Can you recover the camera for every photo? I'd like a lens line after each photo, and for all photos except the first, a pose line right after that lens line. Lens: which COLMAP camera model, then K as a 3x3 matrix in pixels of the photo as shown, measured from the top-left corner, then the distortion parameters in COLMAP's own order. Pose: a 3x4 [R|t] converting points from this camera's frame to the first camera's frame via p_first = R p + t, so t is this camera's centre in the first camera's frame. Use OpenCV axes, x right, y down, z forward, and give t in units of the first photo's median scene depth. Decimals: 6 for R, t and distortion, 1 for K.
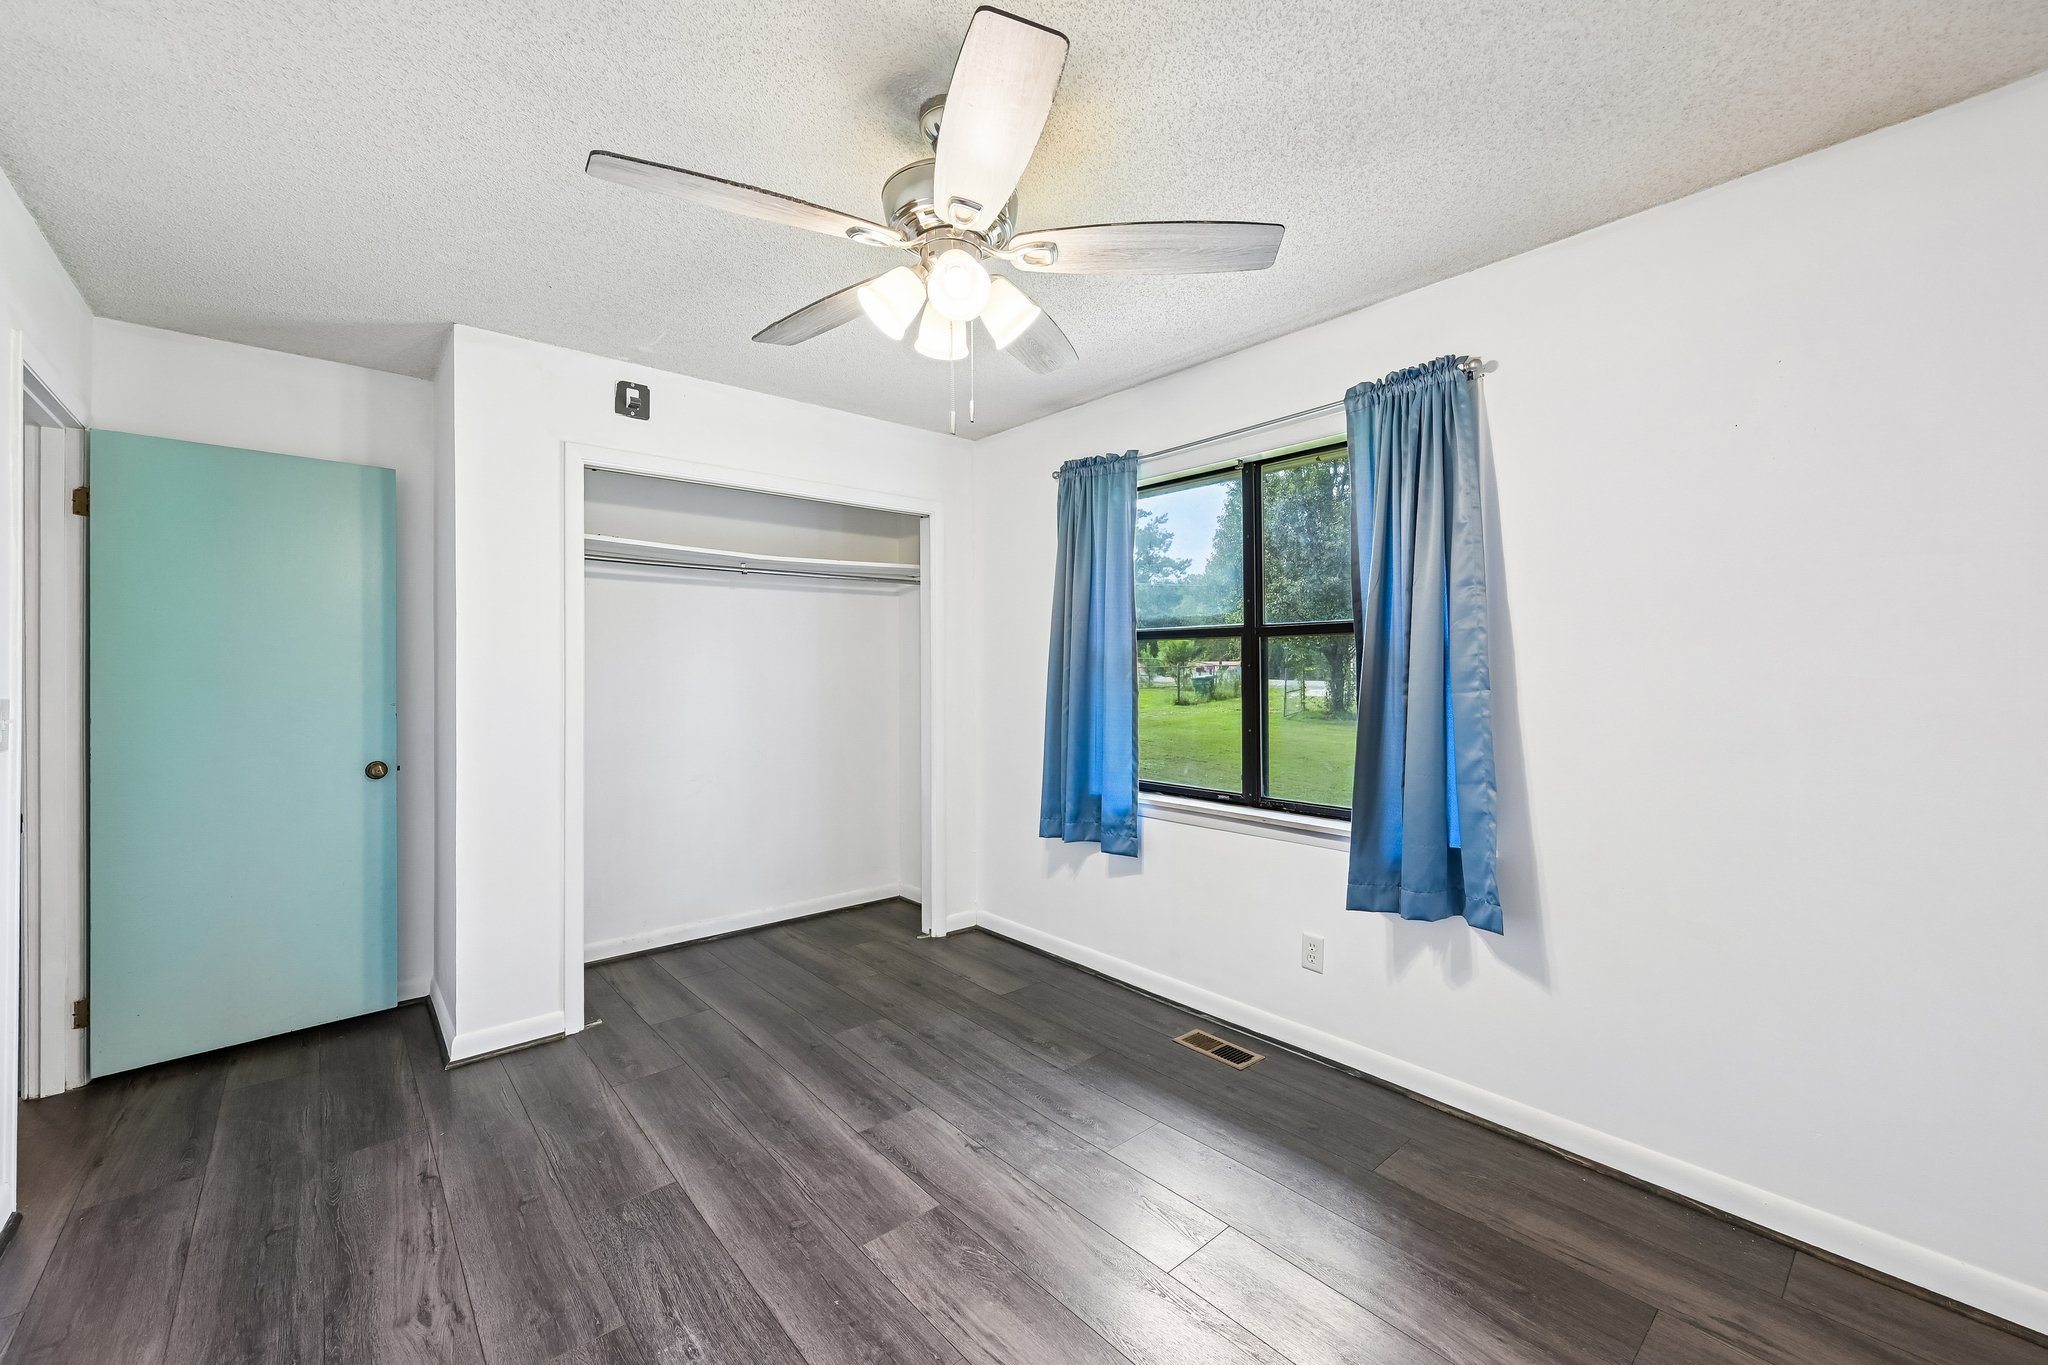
lens RADIAL K [[814.6, 0, 1019.8], [0, 814.6, 662.9], [0, 0, 1]] dist [-0.000454, -0.000096]
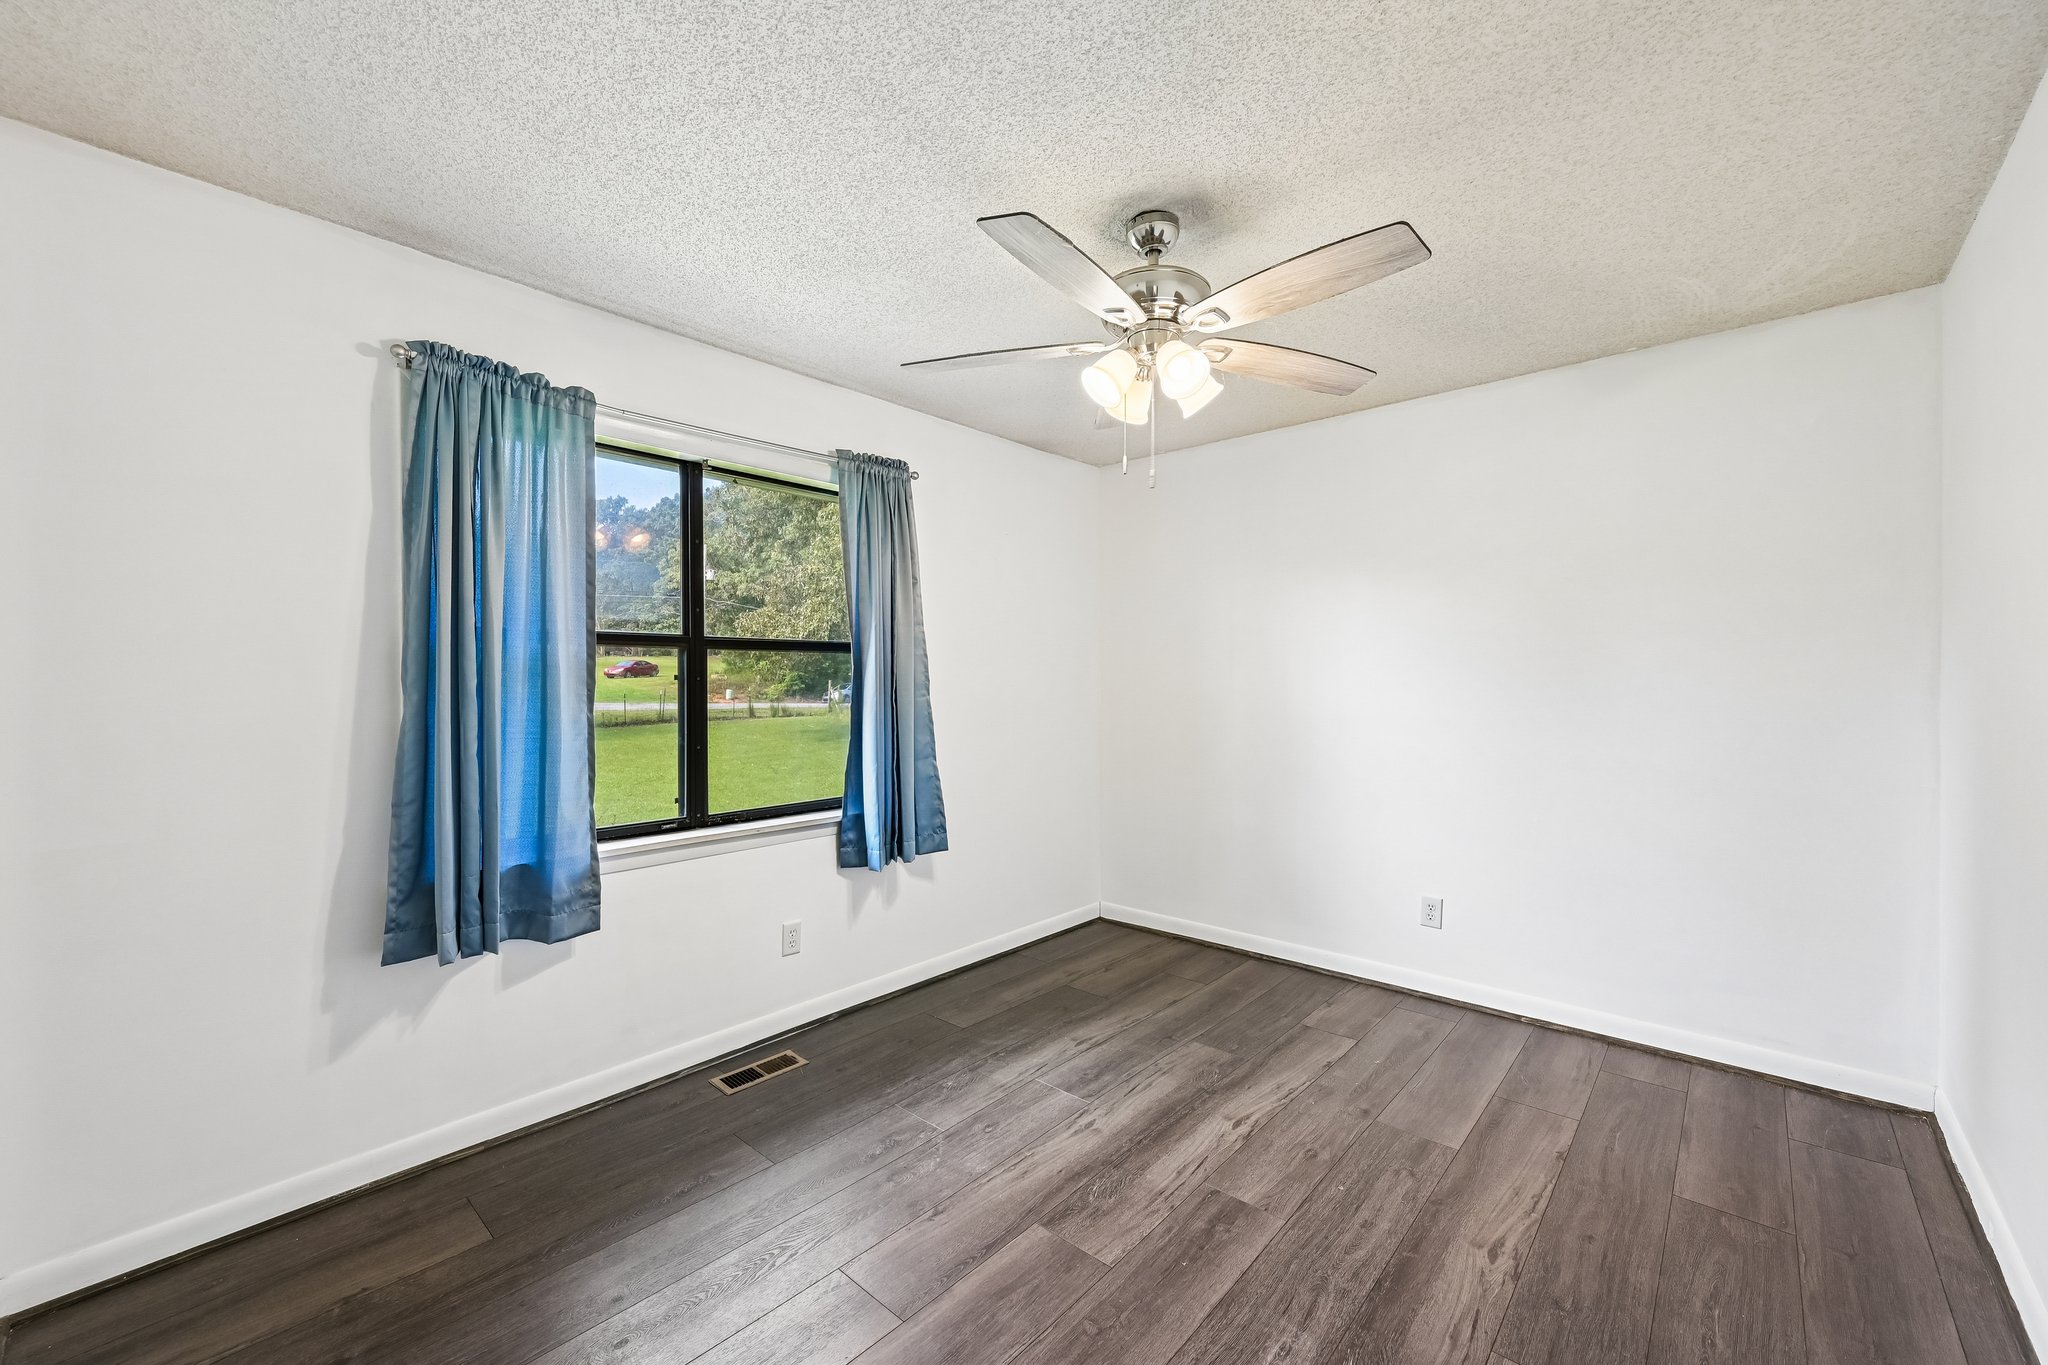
lens RADIAL K [[812.7, 0, 1030.2], [0, 812.7, 682.7], [0, 0, 1]] dist [0.000738, 0.000173]
pose [[-0.132522, -0.000432, 0.991180, -0.895260], [-0.006229, 0.999981, -0.000397, 0.008072], [-0.991160, -0.006227, -0.132523, 0.951236]]
